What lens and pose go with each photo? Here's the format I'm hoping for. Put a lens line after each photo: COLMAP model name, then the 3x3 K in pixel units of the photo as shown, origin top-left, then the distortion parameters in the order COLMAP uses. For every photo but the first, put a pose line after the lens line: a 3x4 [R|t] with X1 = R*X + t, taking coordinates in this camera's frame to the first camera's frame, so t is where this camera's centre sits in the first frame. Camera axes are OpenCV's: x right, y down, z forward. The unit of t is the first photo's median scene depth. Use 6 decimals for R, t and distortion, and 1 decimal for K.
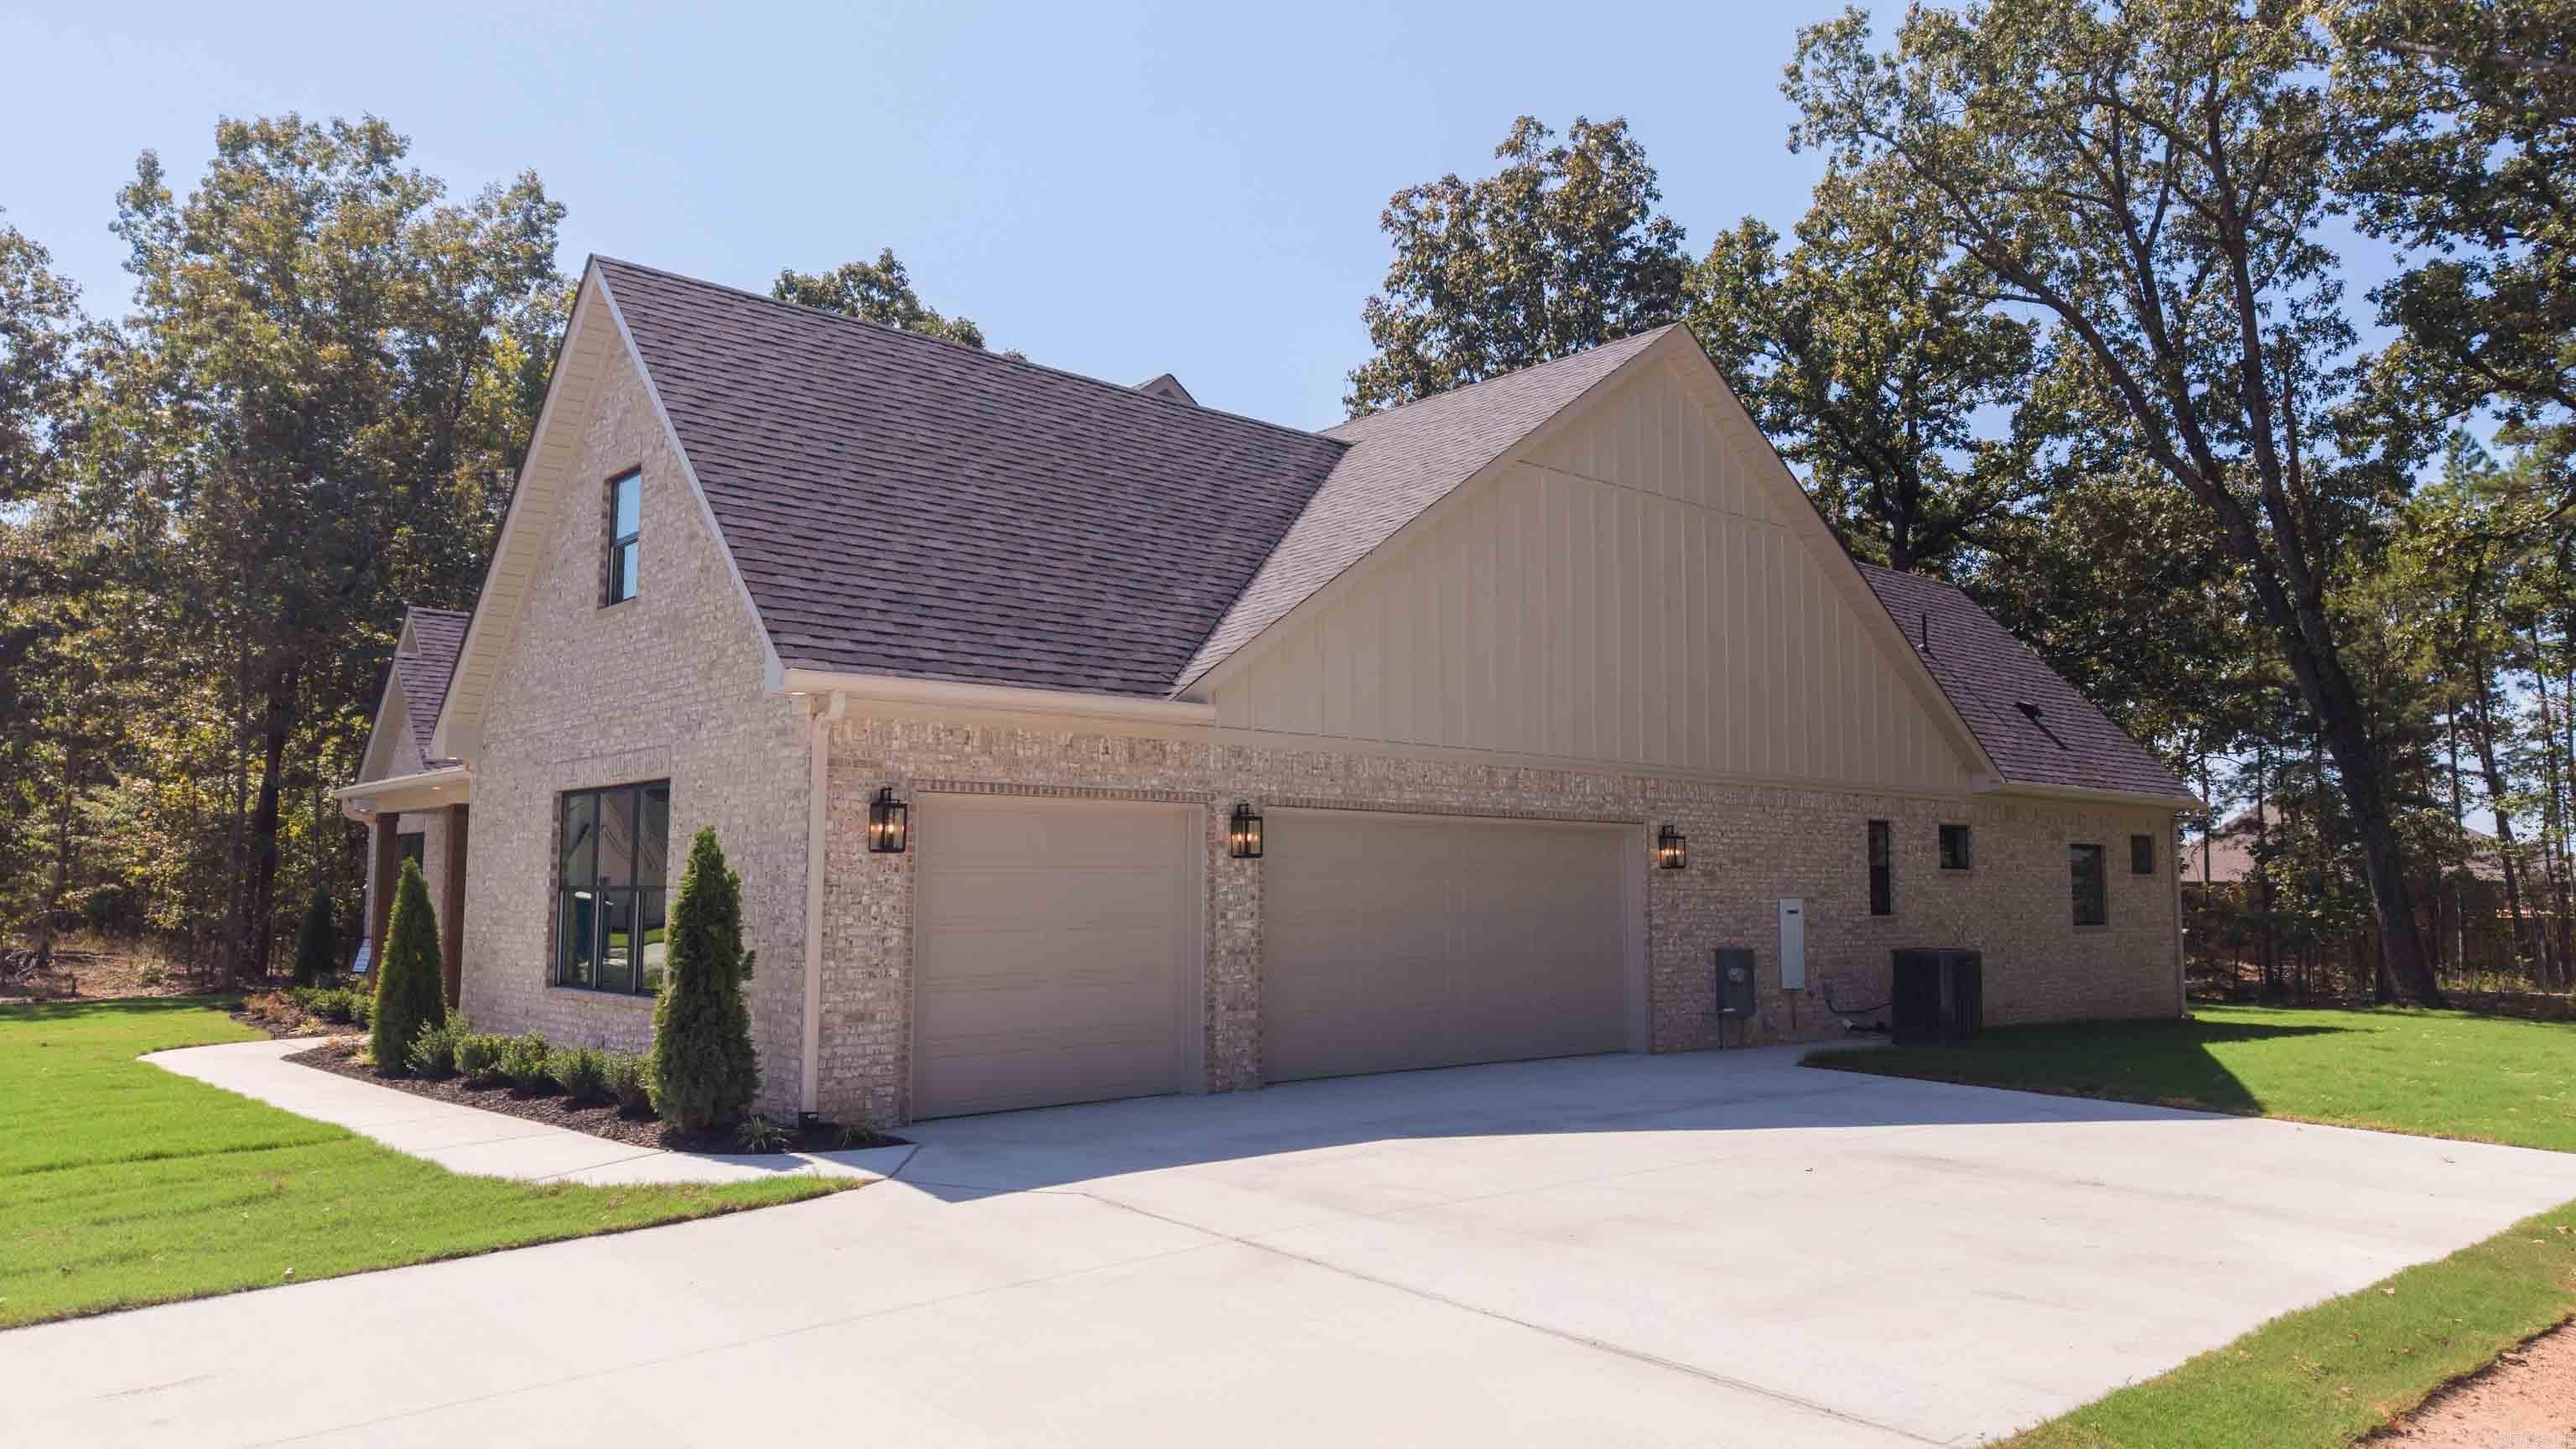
lens RADIAL K [[1708.0, 0, 1284.8], [0, 1708.0, 728.7], [0, 0, 1]] dist [-0.011879, 0.005661]
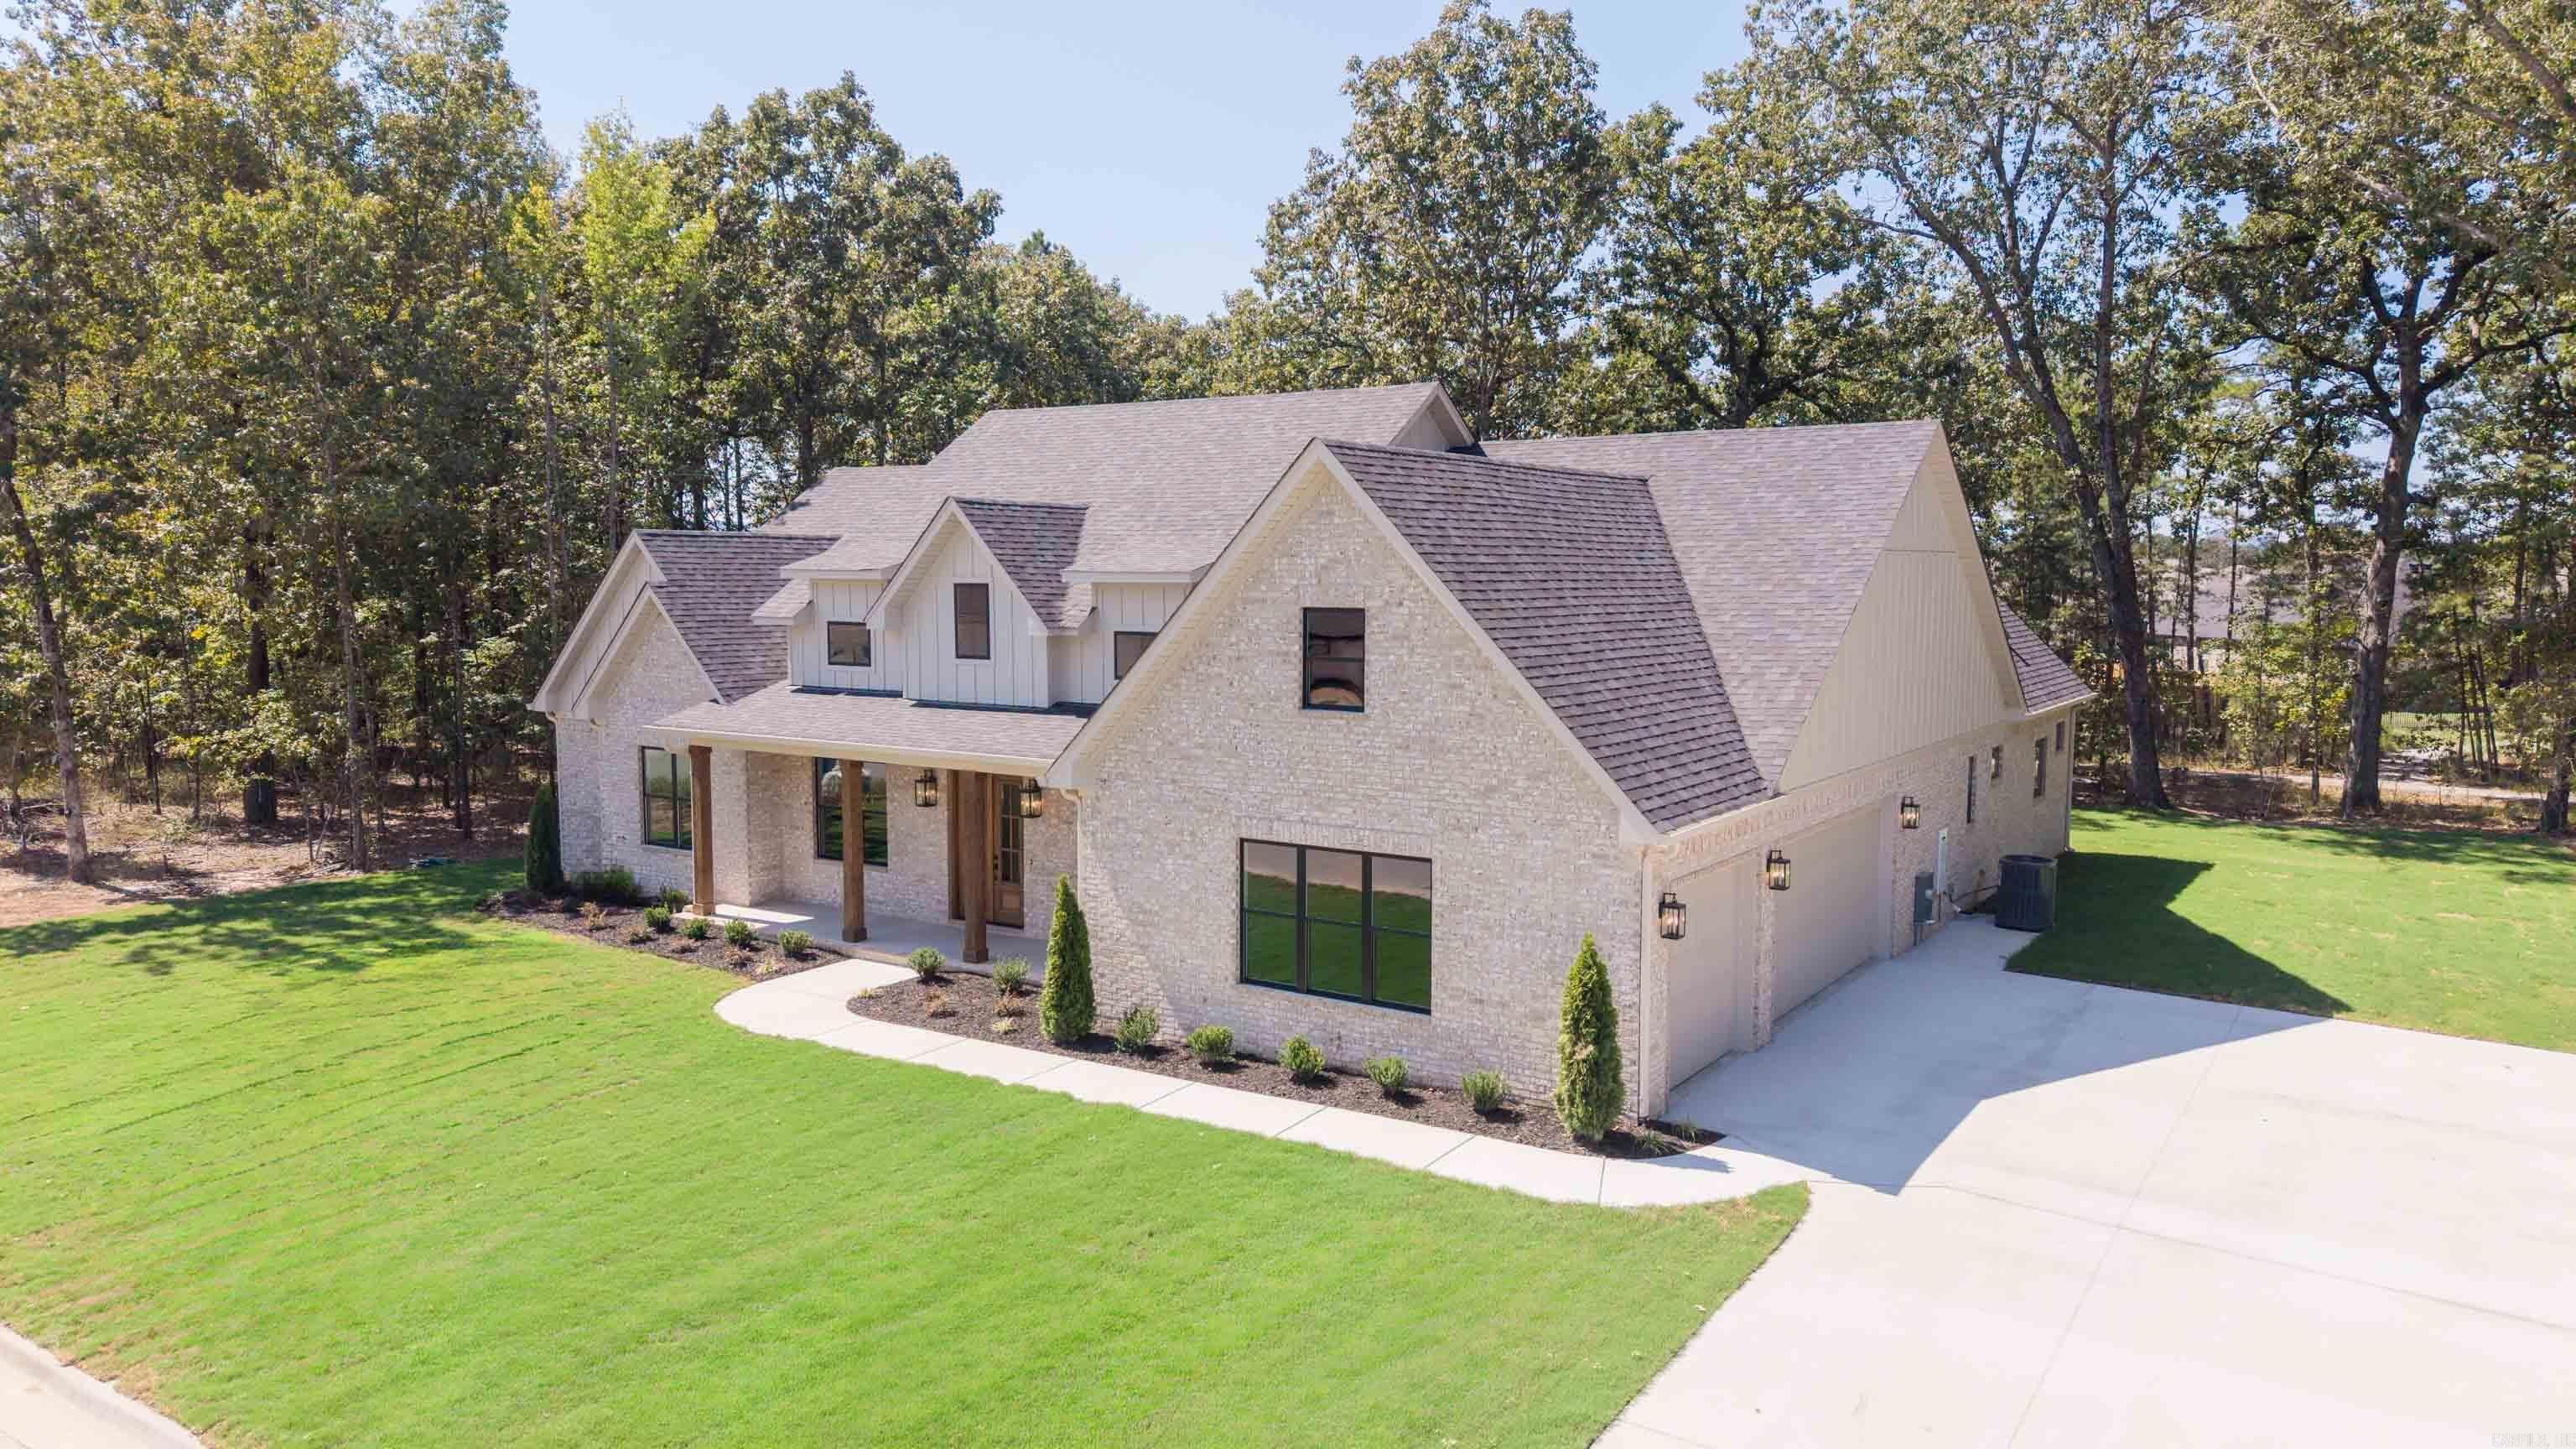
lens RADIAL K [[1708.0, 0, 1277.5], [0, 1708.0, 723.2], [0, 0, 1]] dist [-0.011879, 0.005661]
pose [[0.968756, -0.025161, 0.246738, -0.312520], [-0.022492, 0.981829, 0.188429, -0.128308], [-0.246996, -0.188091, 0.950587, -0.098438]]
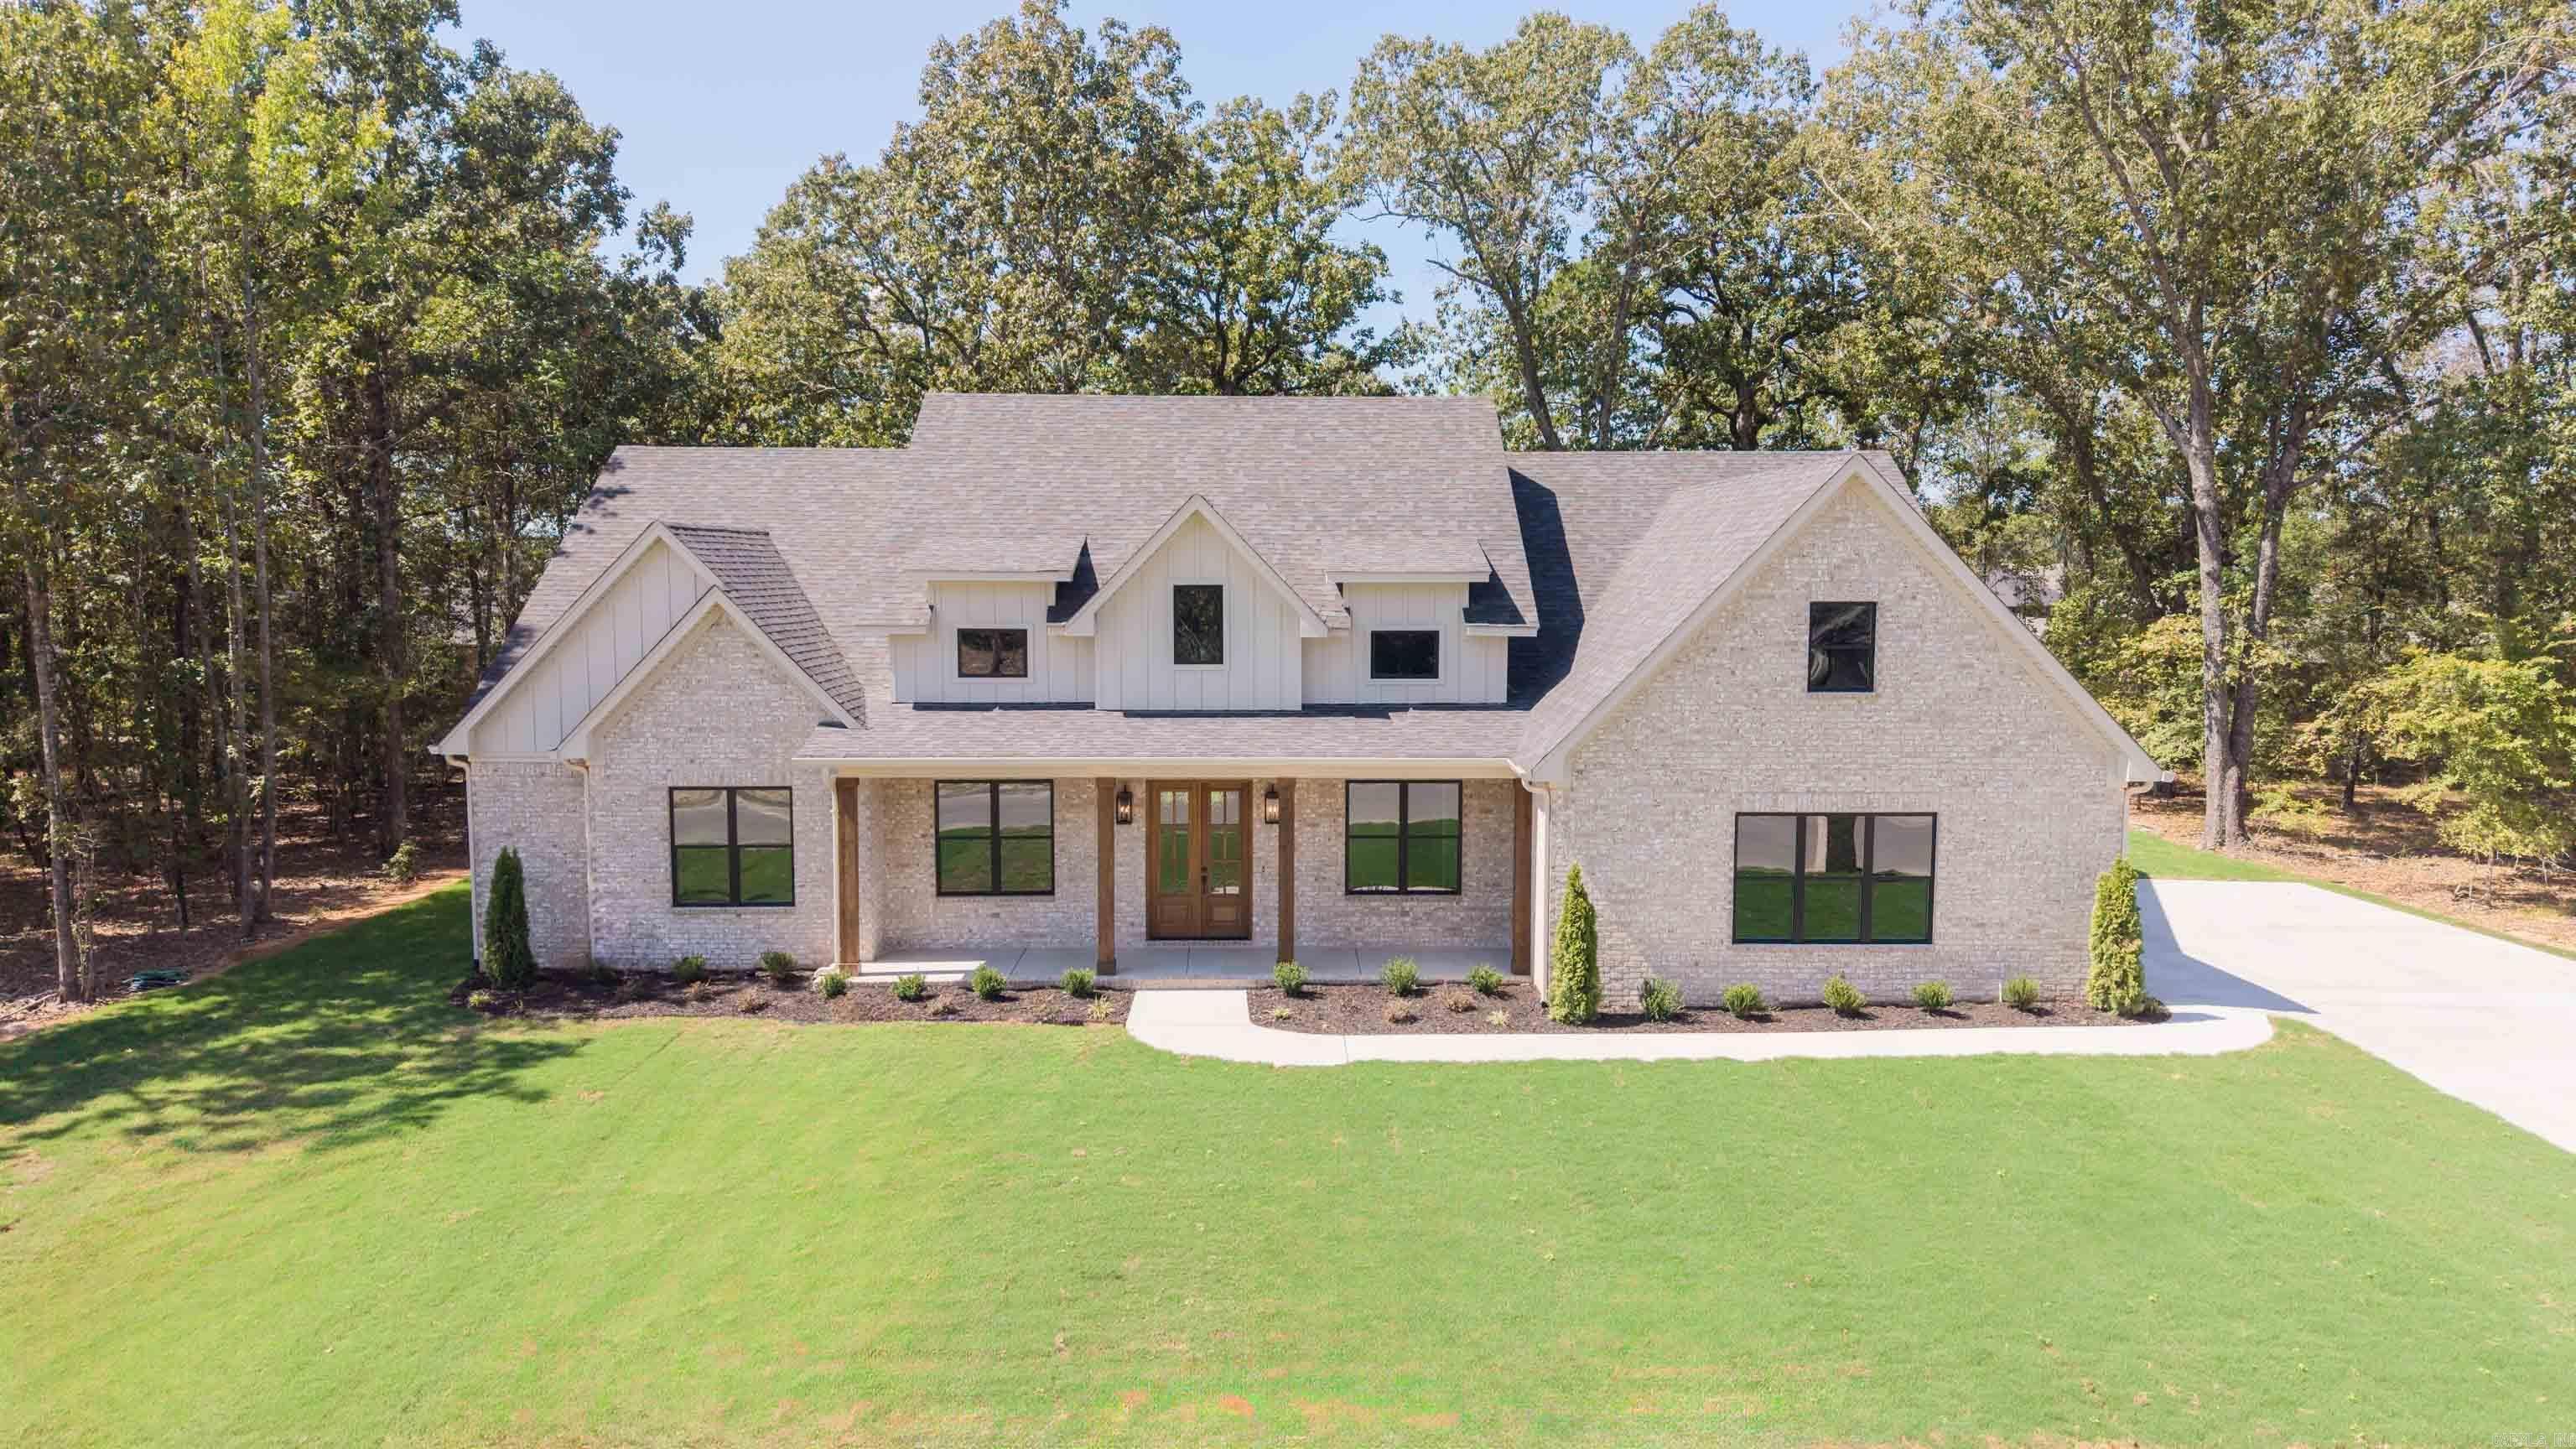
lens RADIAL K [[1708.0, 0, 1283.3], [0, 1708.0, 739.4], [0, 0, 1]] dist [-0.011879, 0.005661]
pose [[0.676146, -0.062821, 0.734085, -0.756844], [-0.076819, 0.984916, 0.155043, -0.094090], [-0.732752, -0.161224, 0.661121, 0.149705]]
